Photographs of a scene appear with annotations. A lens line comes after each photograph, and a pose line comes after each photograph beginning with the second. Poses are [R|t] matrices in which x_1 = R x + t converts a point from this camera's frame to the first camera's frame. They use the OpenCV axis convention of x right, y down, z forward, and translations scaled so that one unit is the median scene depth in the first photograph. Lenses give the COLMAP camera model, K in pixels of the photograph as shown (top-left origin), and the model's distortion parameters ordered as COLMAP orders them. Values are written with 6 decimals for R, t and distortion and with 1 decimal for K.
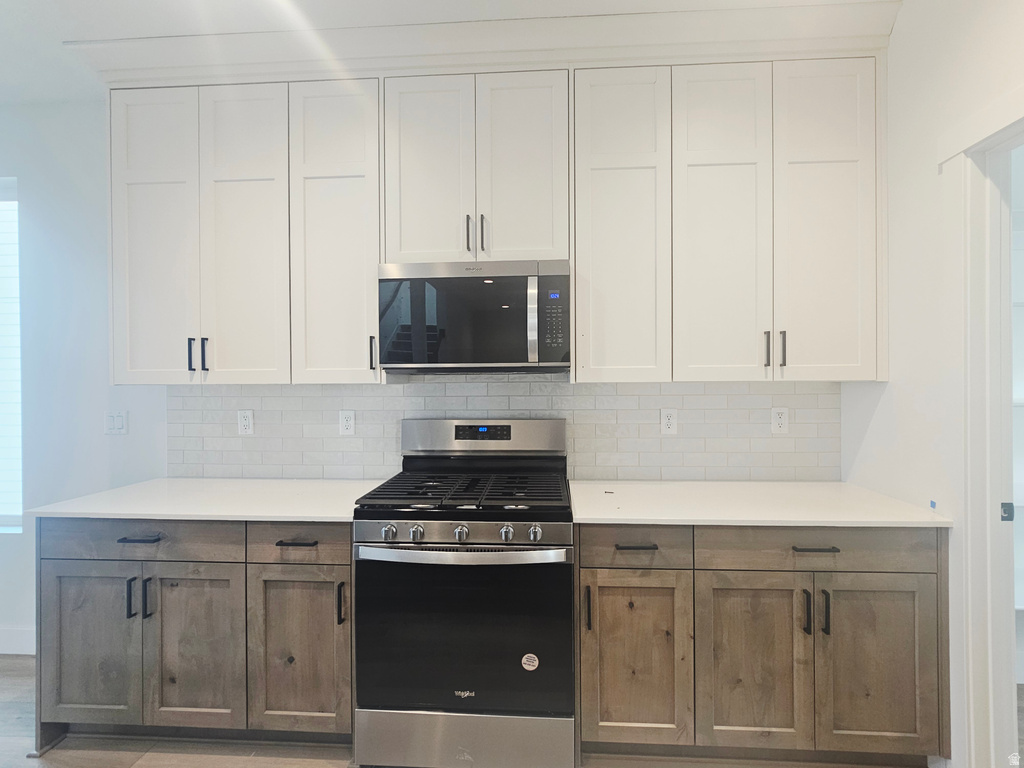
lens RADIAL K [[494.2, 0, 512.4], [0, 494.2, 385.2], [0, 0, 1]] dist [-0.000426, -0.000349]
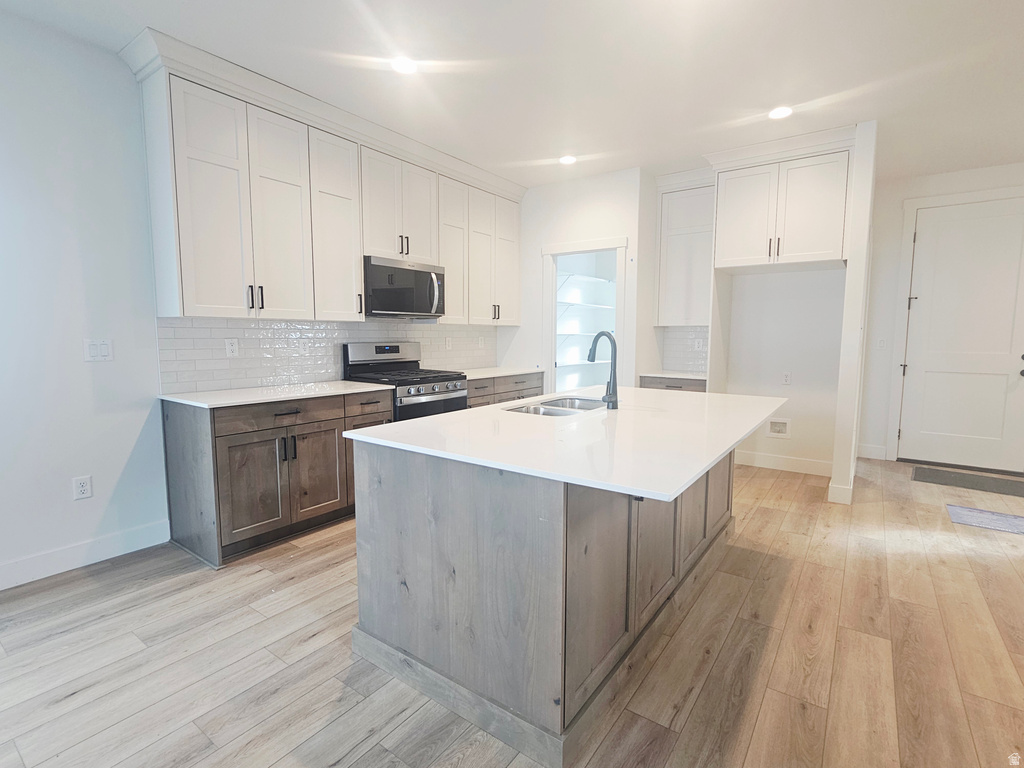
lens RADIAL K [[494.2, 0, 512.7], [0, 494.2, 382.6], [0, 0, 1]] dist [-0.000426, -0.000349]
pose [[0.540216, -0.074098, 0.838258, -1.684908], [-0.004776, 0.995830, 0.091104, 0.058853], [-0.841513, -0.053220, 0.537609, -0.490259]]
